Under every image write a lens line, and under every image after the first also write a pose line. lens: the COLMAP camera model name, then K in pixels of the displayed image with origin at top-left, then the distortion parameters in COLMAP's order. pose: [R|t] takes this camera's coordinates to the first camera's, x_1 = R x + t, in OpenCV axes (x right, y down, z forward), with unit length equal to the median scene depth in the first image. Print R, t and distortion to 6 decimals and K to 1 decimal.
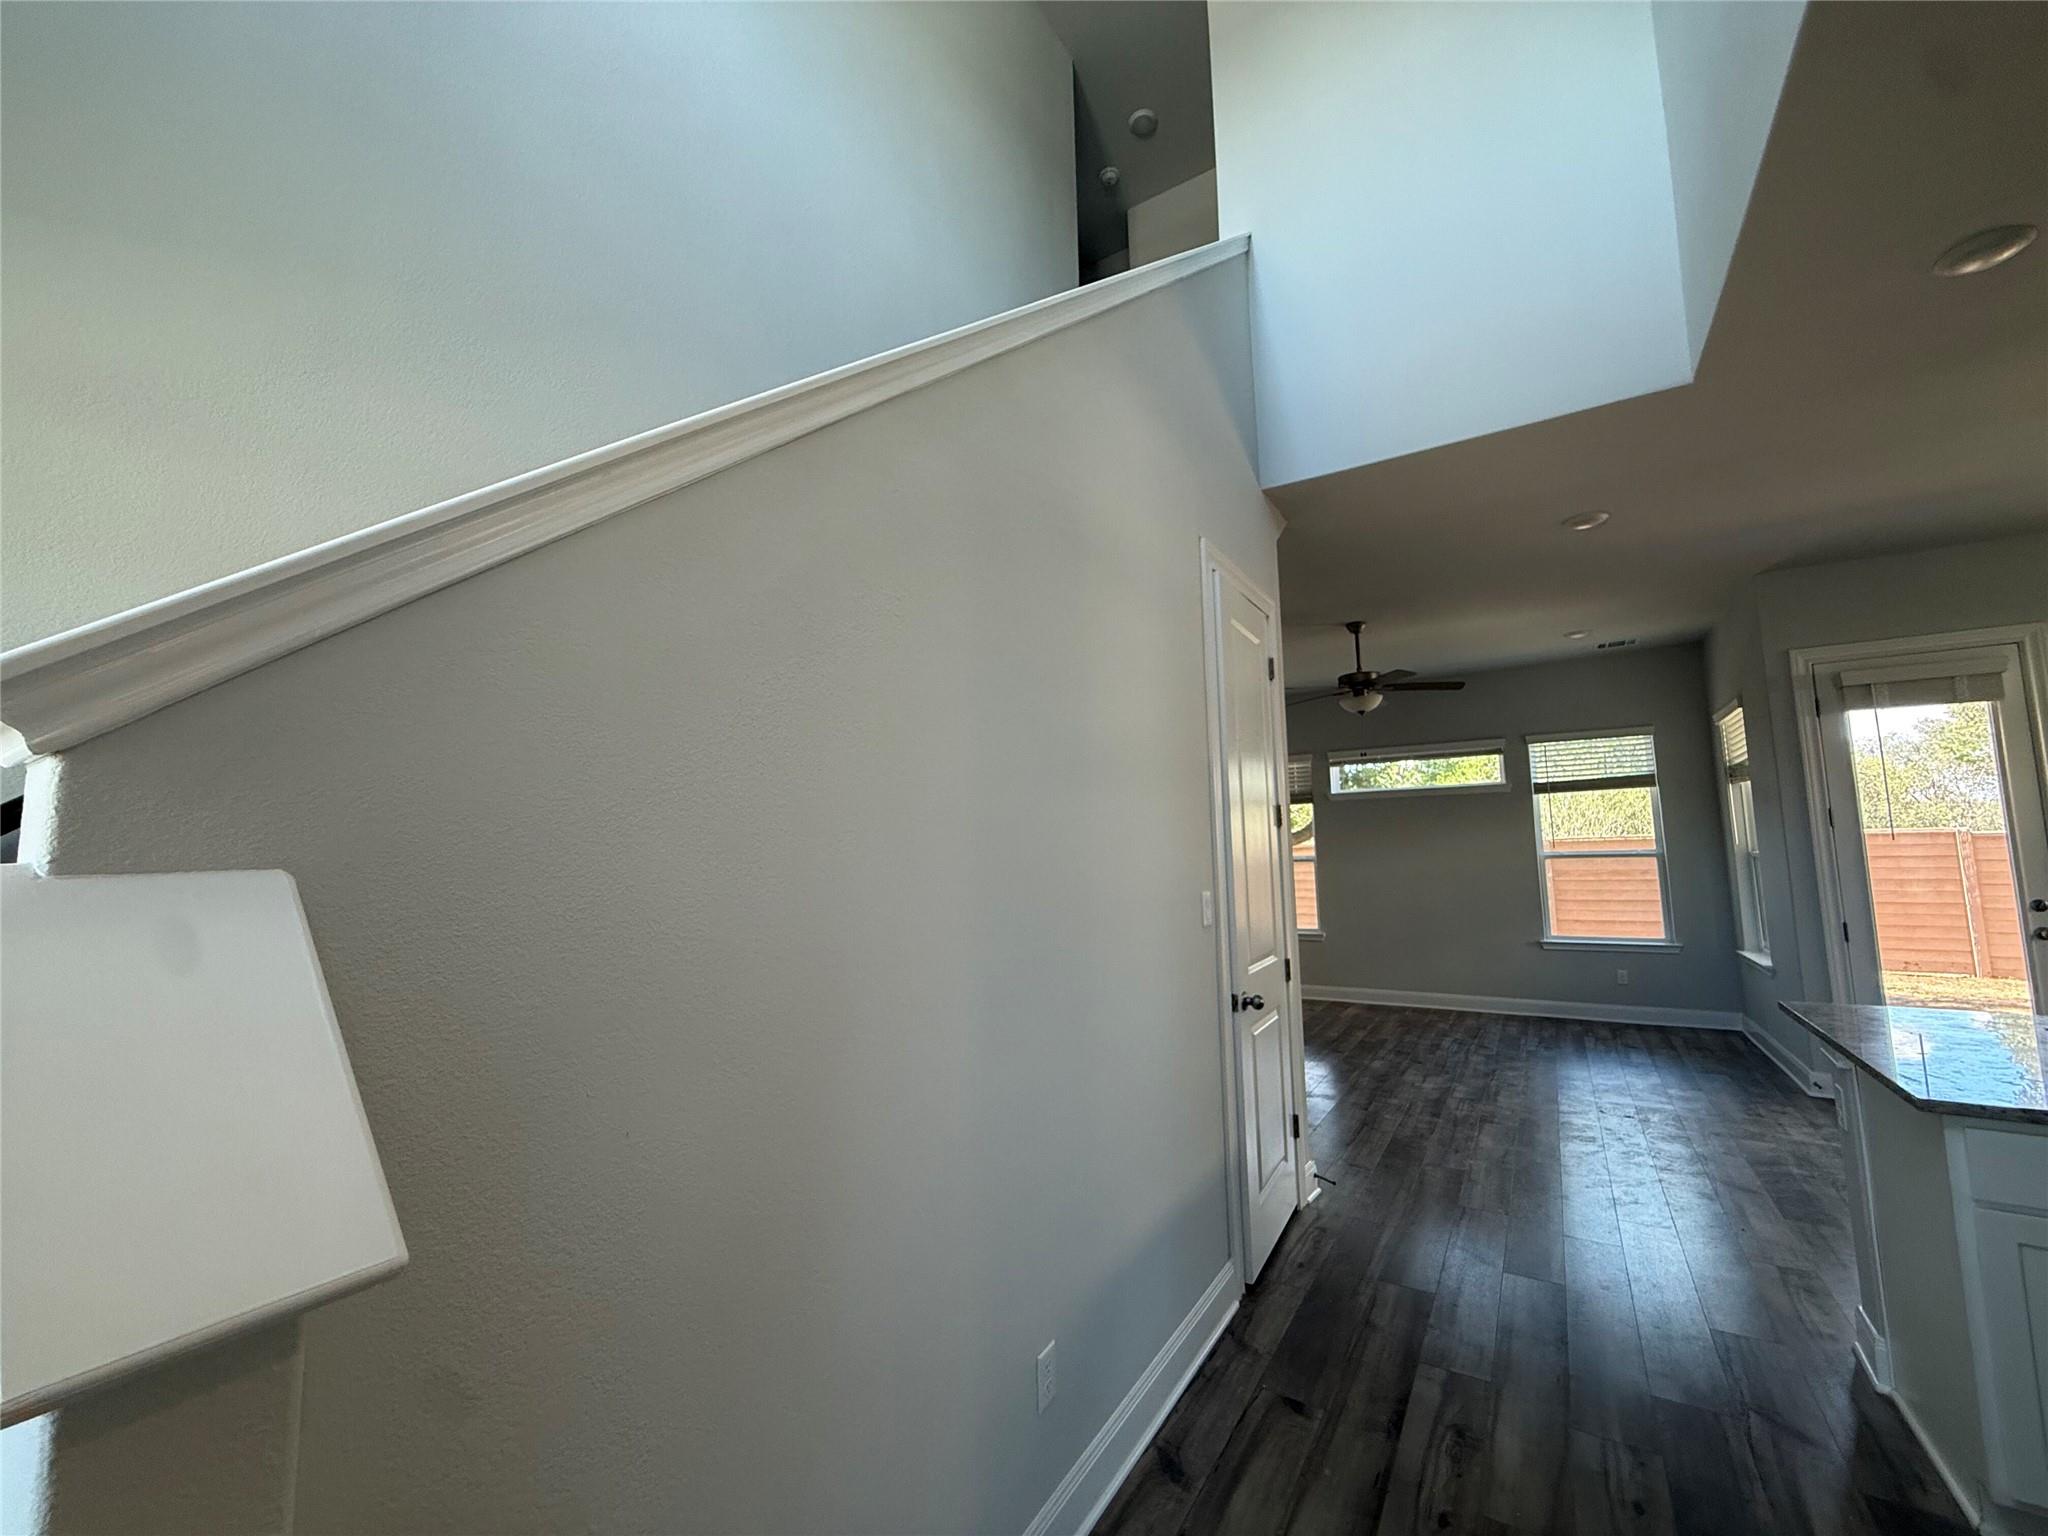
lens RADIAL K [[812.1, 0, 1028.5], [0, 812.1, 772.4], [0, 0, 1]] dist [0.000878, -0.000020]
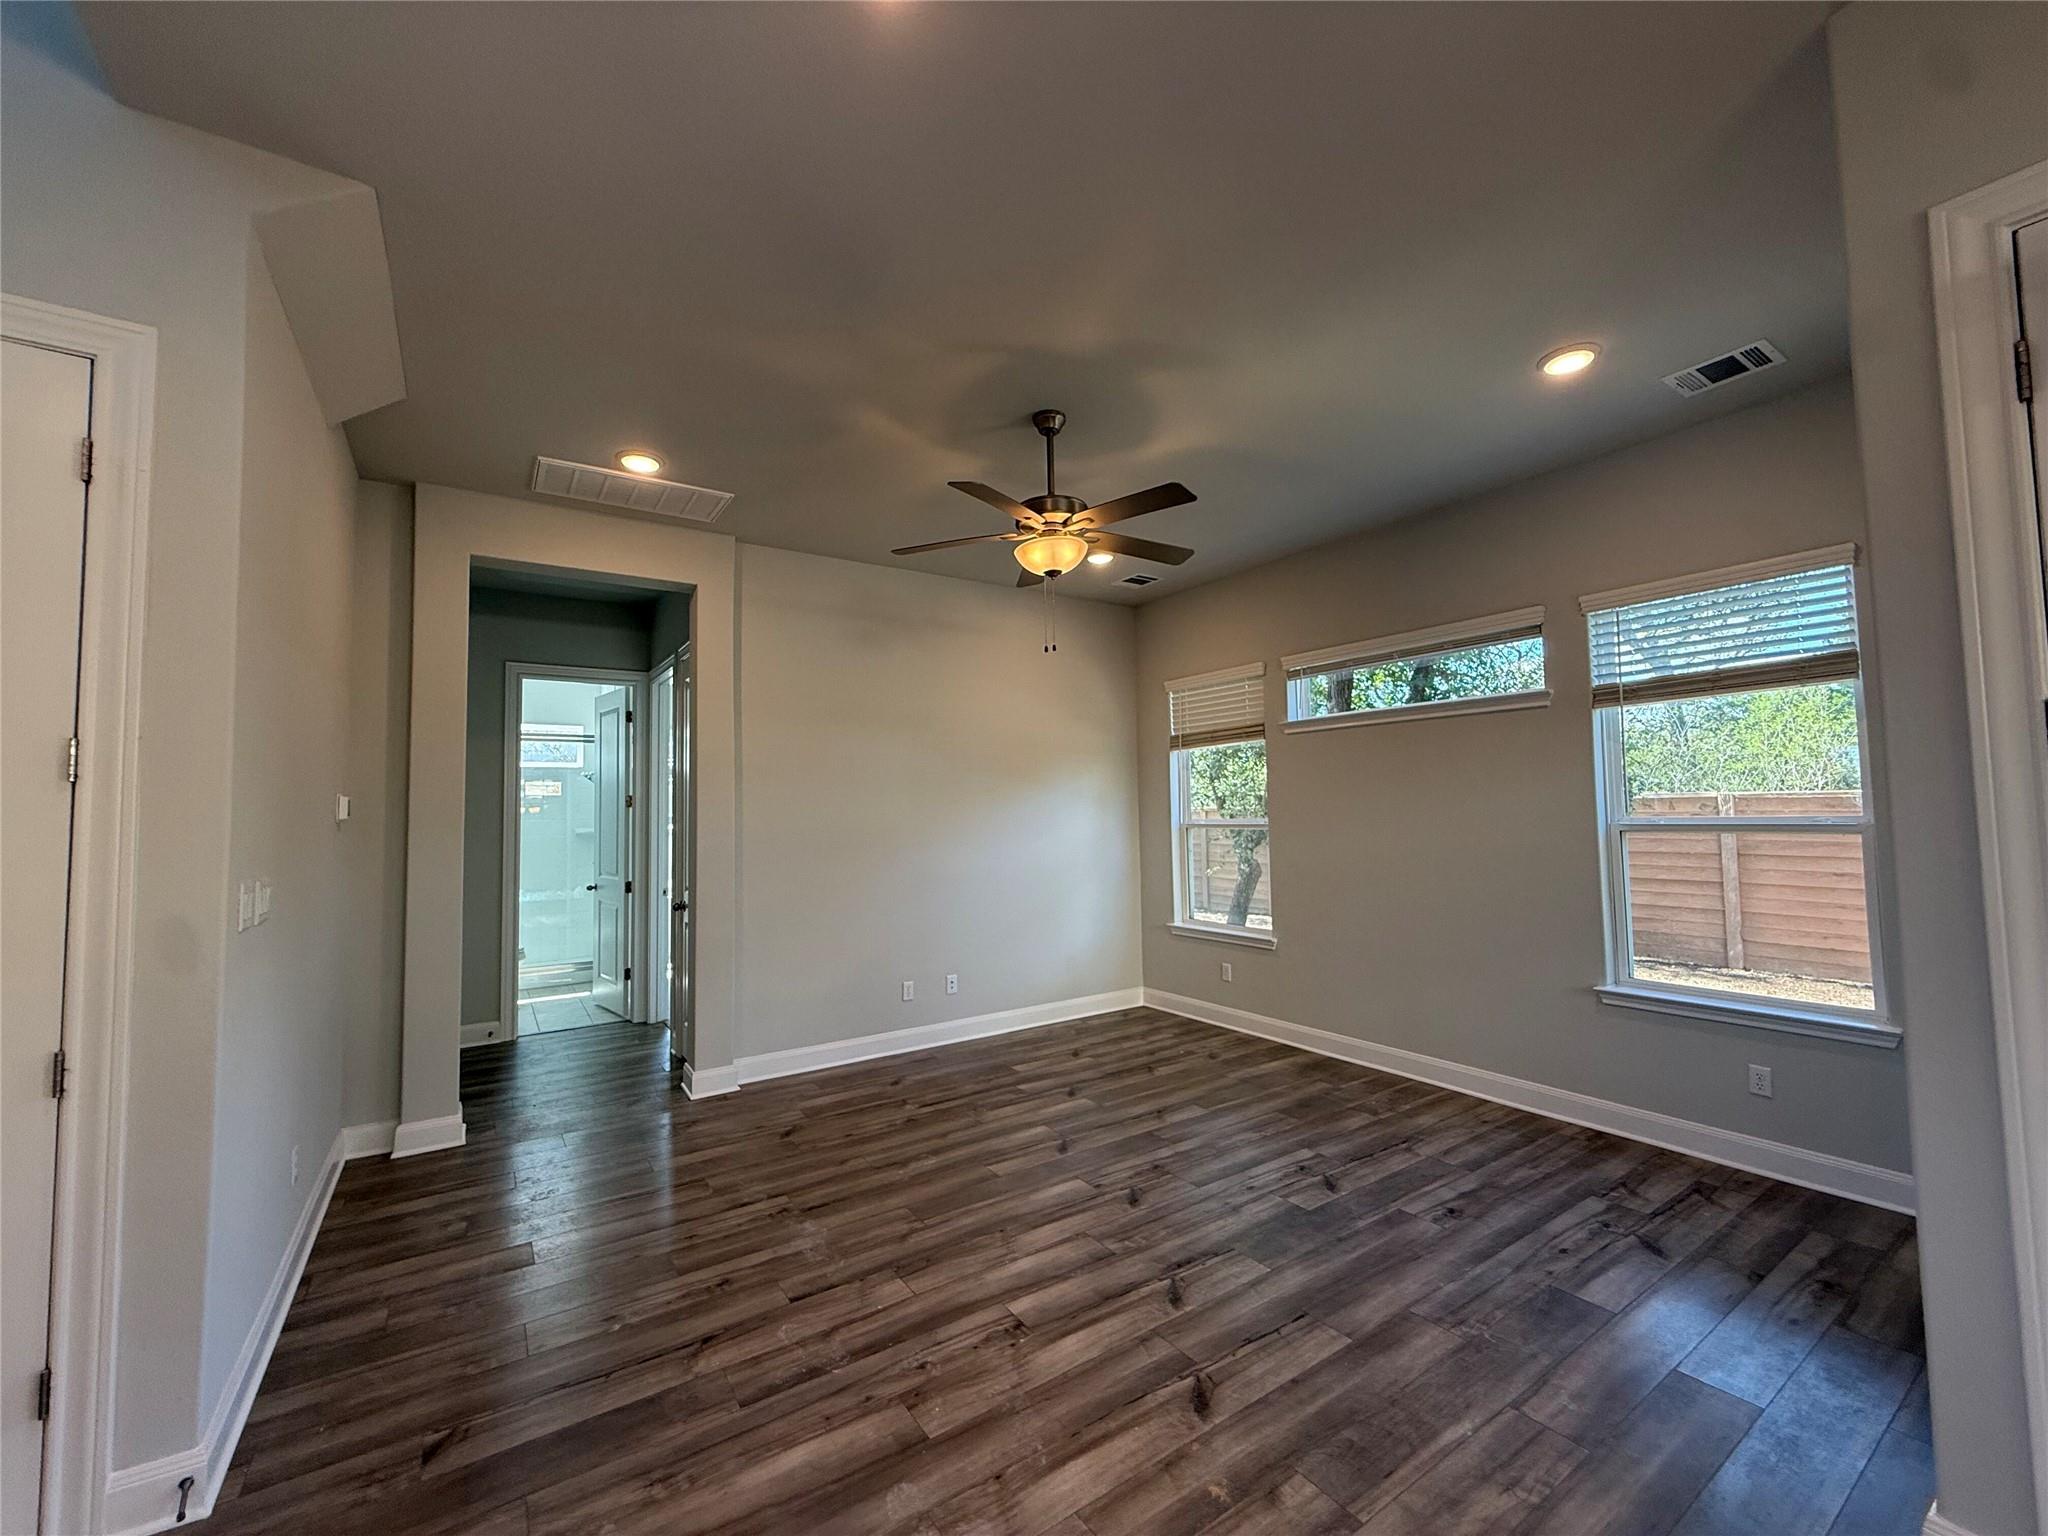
lens RADIAL K [[819.1, 0, 1024.0], [0, 819.1, 768.0], [0, 0, 1]] dist [-0.000272, 0.000168]
pose [[0.916728, -0.014452, -0.399251, 0.517379], [0.037454, 0.998053, 0.049870, 0.026965], [0.397753, -0.060670, 0.915485, 0.387986]]
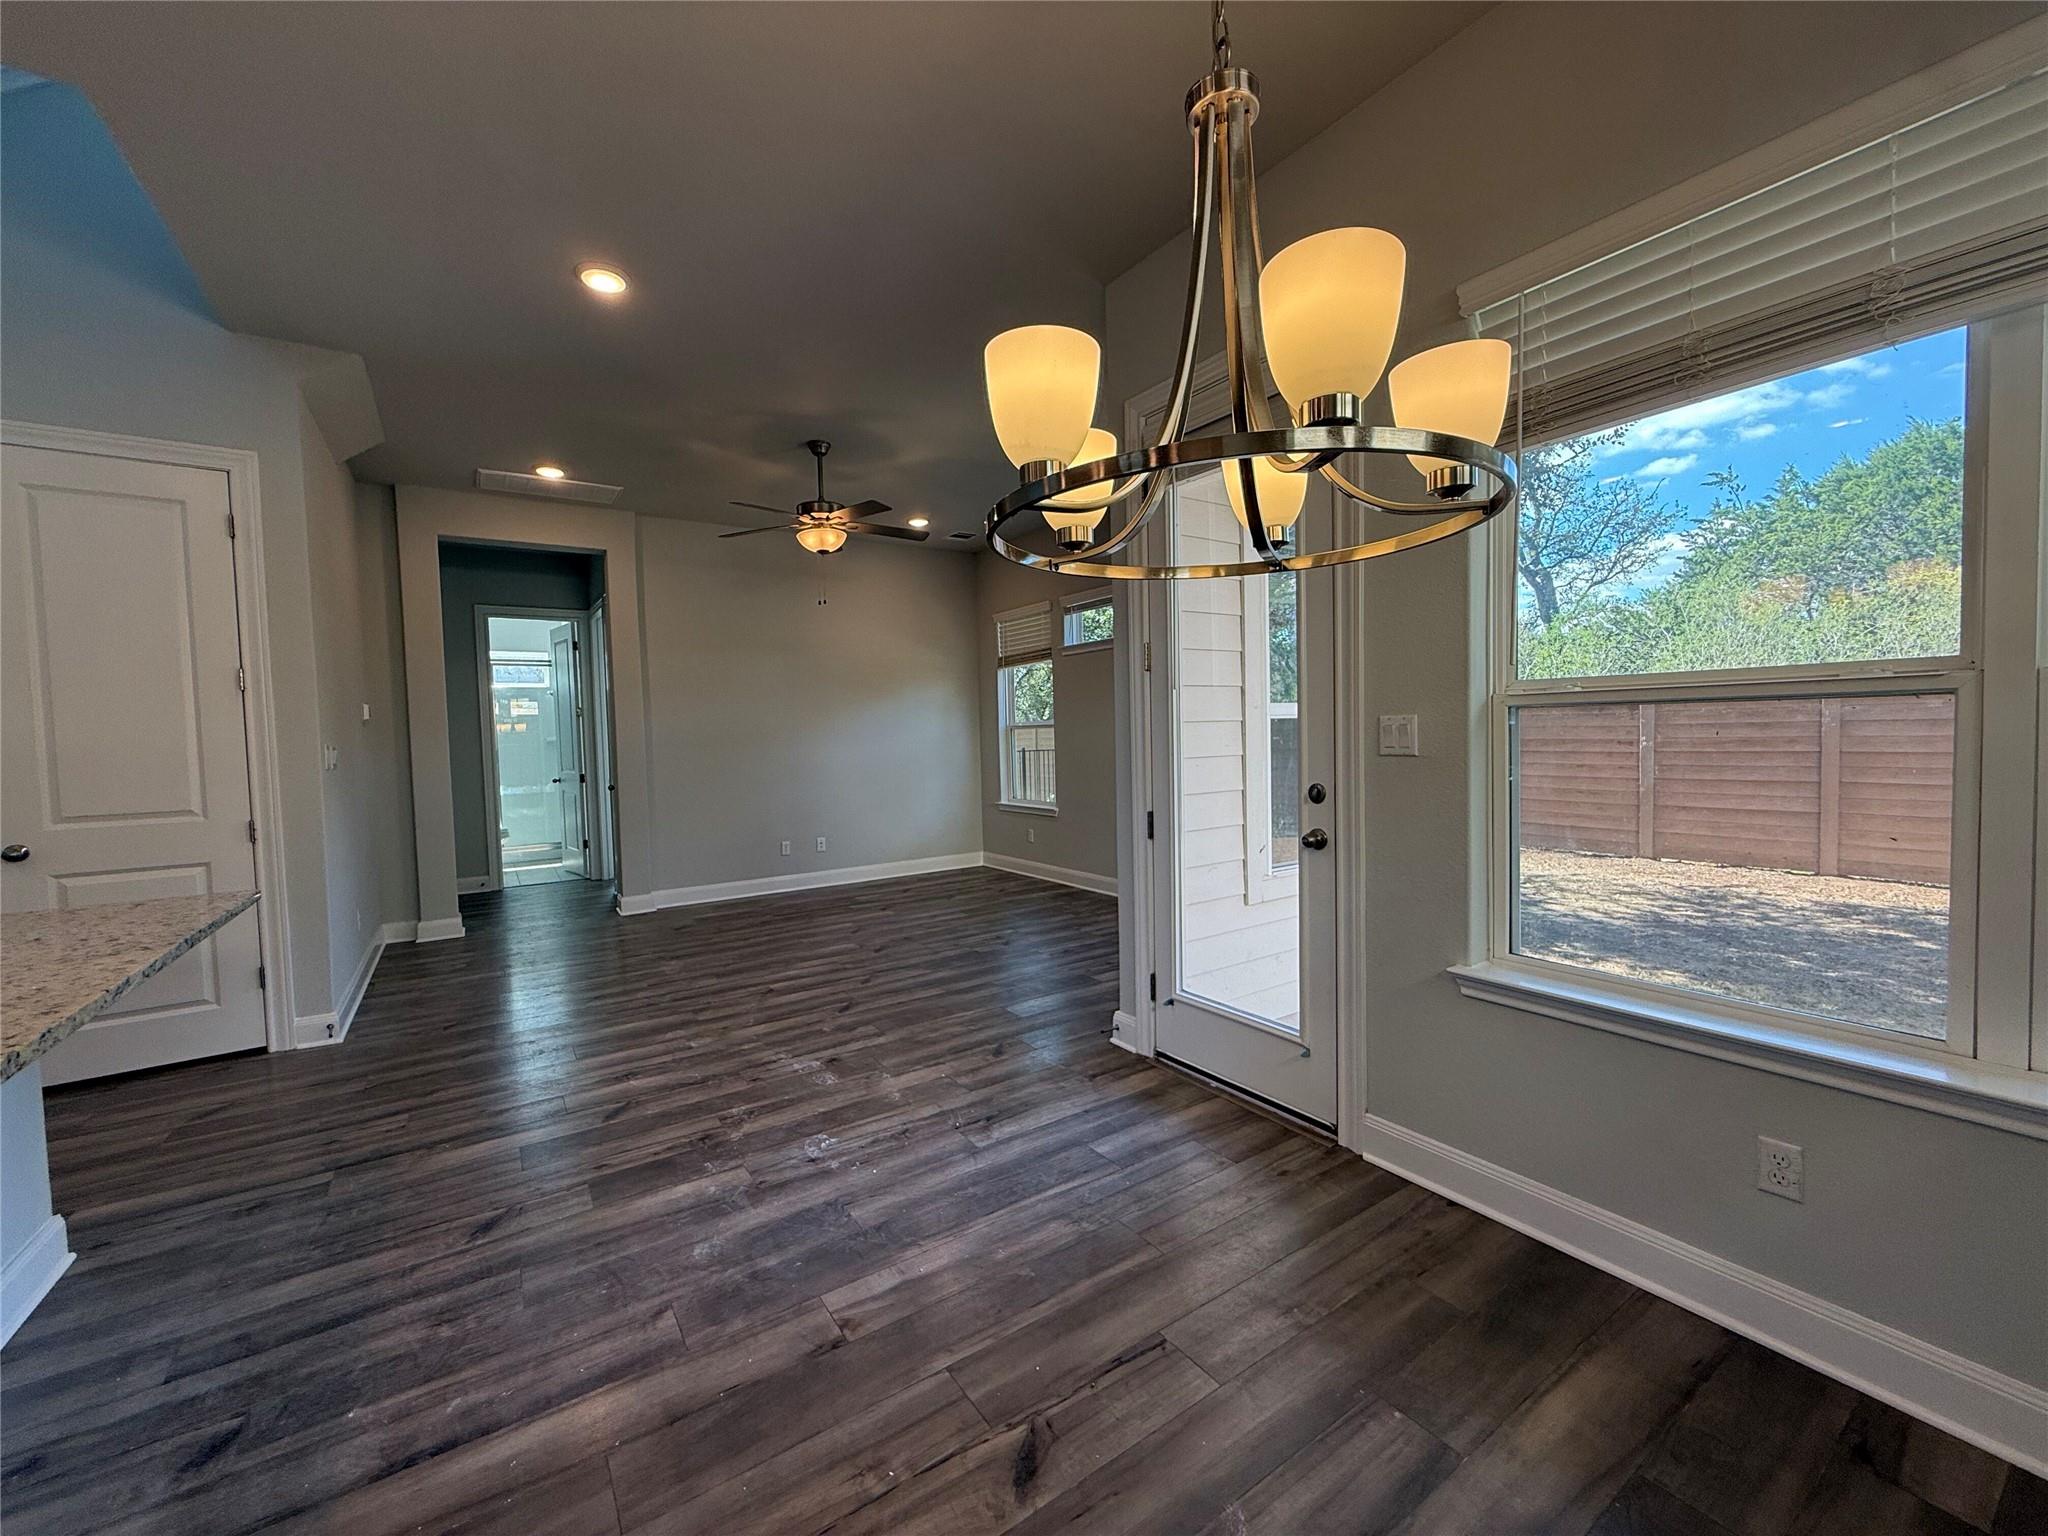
lens RADIAL K [[817.0, 0, 1020.6], [0, 817.0, 765.6], [0, 0, 1]] dist [0.001547, -0.000072]
pose [[0.916708, 0.015270, -0.399266, 0.792008], [0.046767, 0.988300, 0.145174, 0.027727], [0.396812, -0.151755, 0.905268, 0.228492]]
